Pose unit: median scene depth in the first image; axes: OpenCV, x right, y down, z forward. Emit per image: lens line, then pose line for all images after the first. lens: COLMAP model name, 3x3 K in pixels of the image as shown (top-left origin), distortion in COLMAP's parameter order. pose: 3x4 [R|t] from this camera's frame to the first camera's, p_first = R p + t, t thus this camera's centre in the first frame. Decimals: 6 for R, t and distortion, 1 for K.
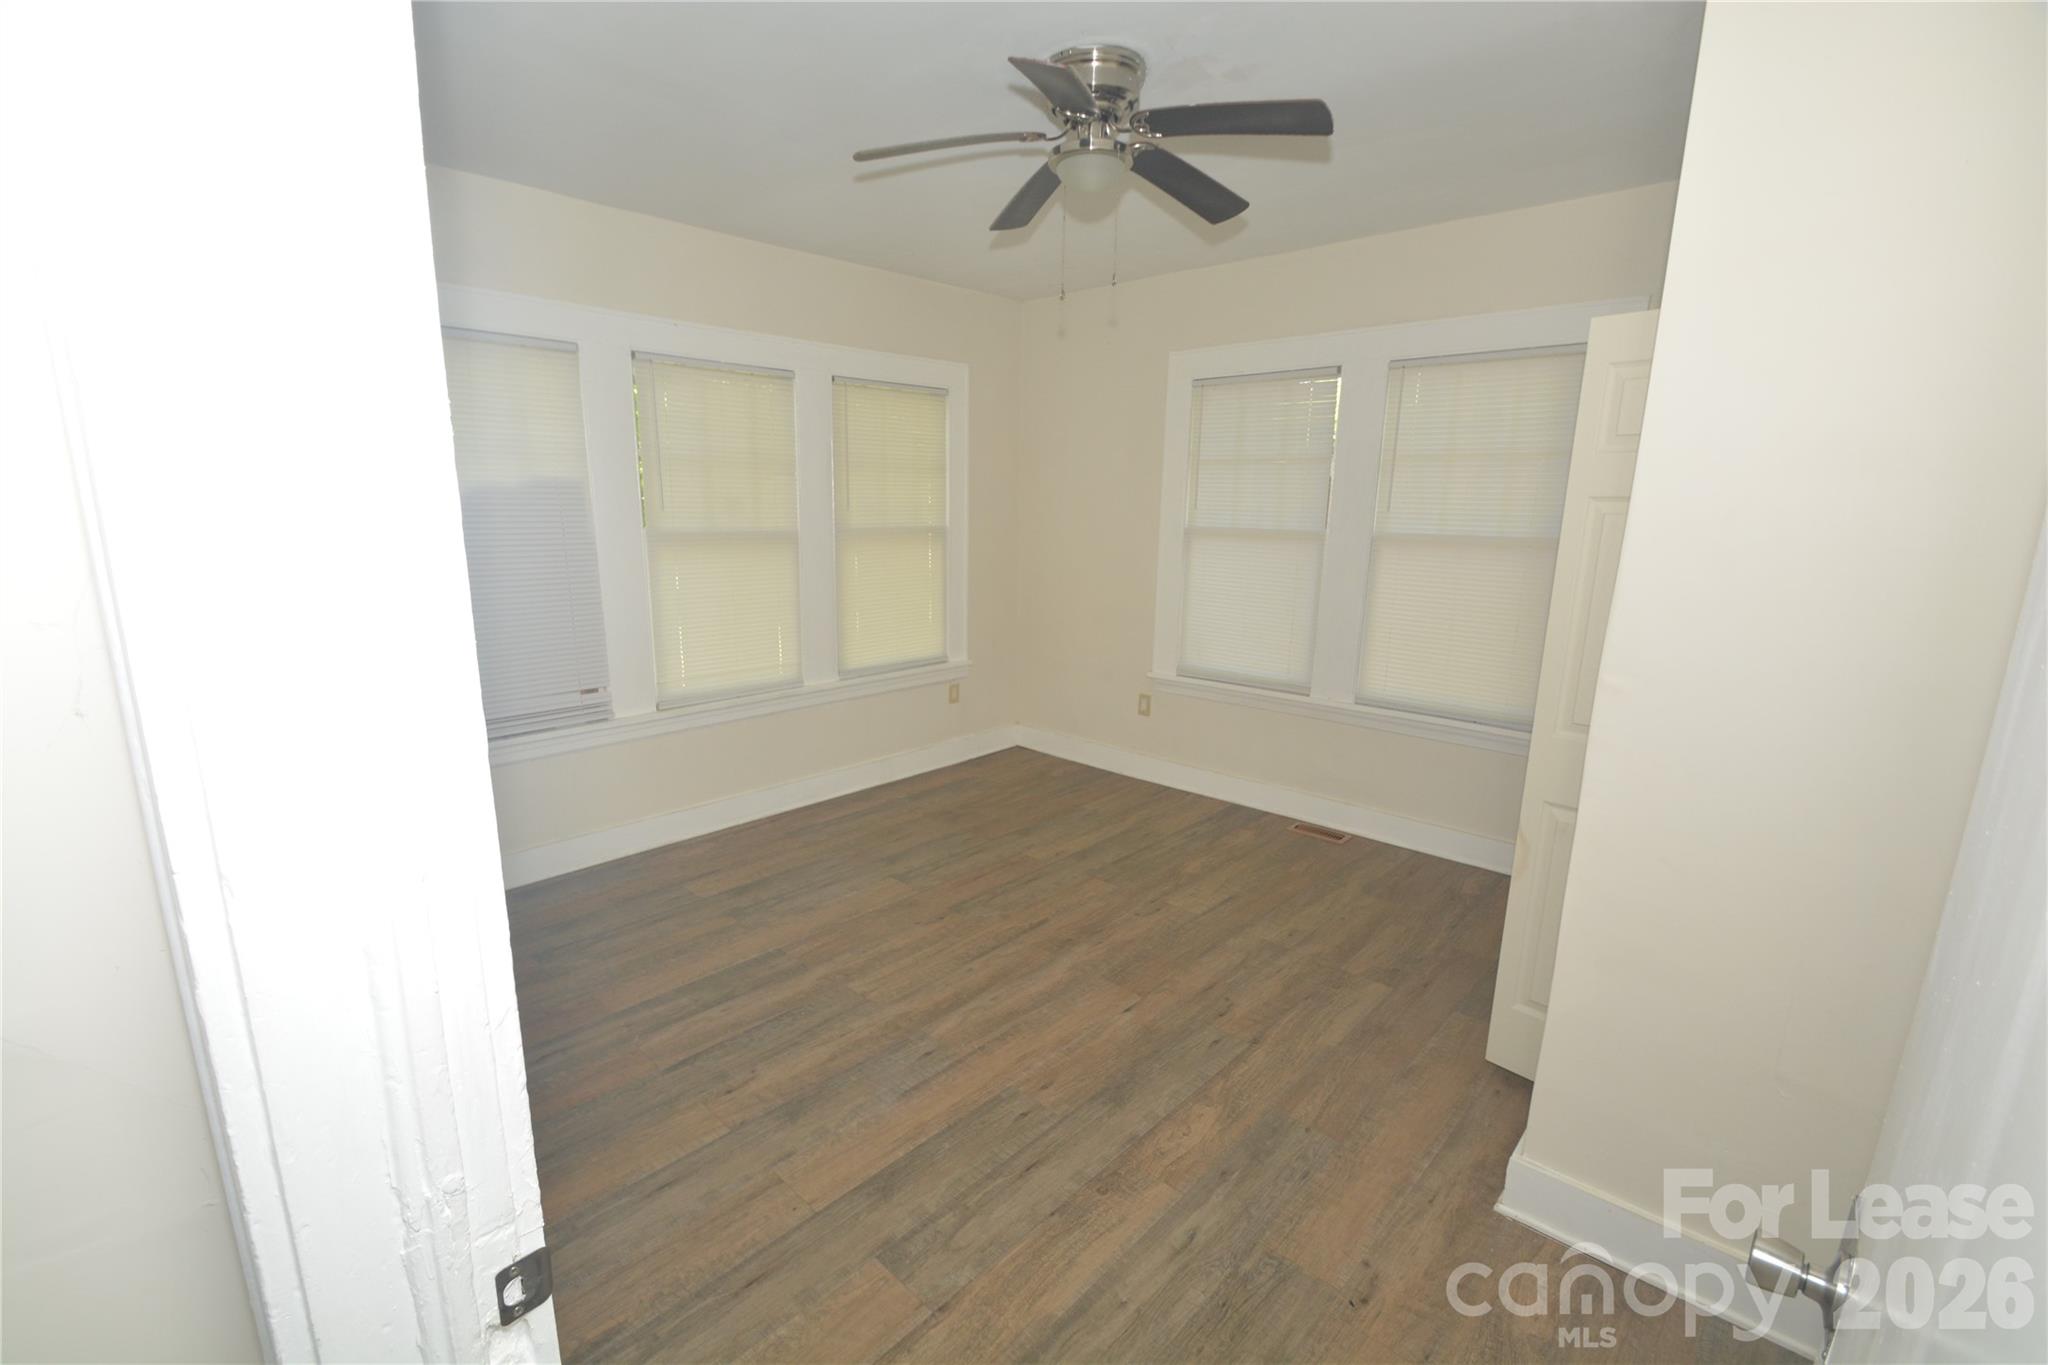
lens RADIAL K [[892.9, 0, 1007.6], [0, 892.9, 692.6], [0, 0, 1]] dist [0.002442, -0.011184]
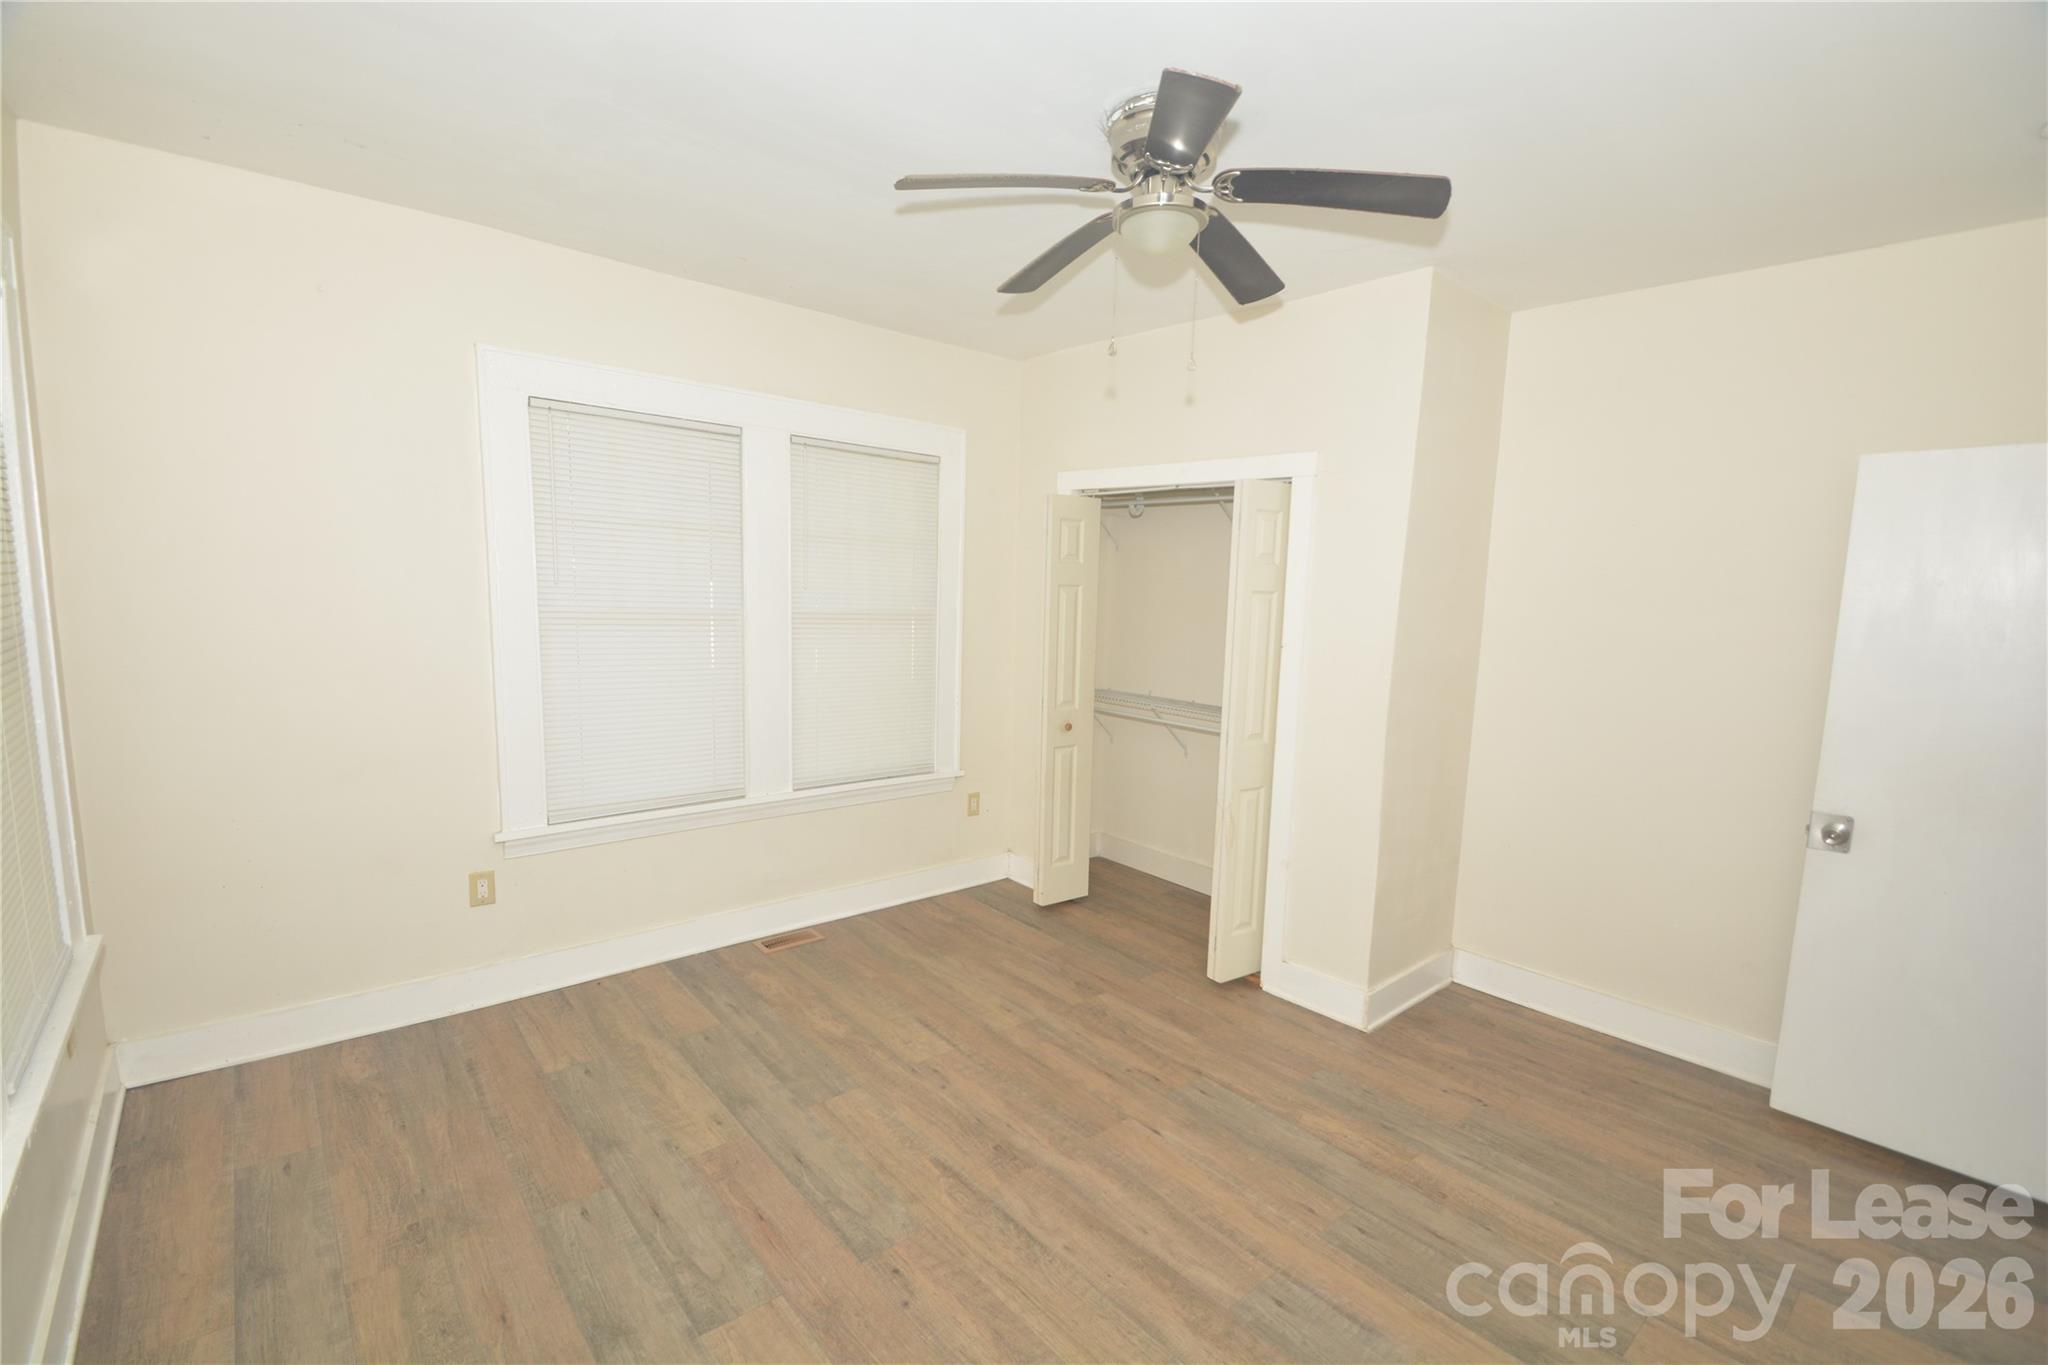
lens RADIAL K [[892.9, 0, 1013.7], [0, 892.9, 690.6], [0, 0, 1]] dist [0.002442, -0.011184]
pose [[0.109497, -0.122156, 0.986452, -0.627956], [0.182182, 0.978074, 0.100896, -0.180944], [-0.977149, 0.168666, 0.129351, 0.803551]]
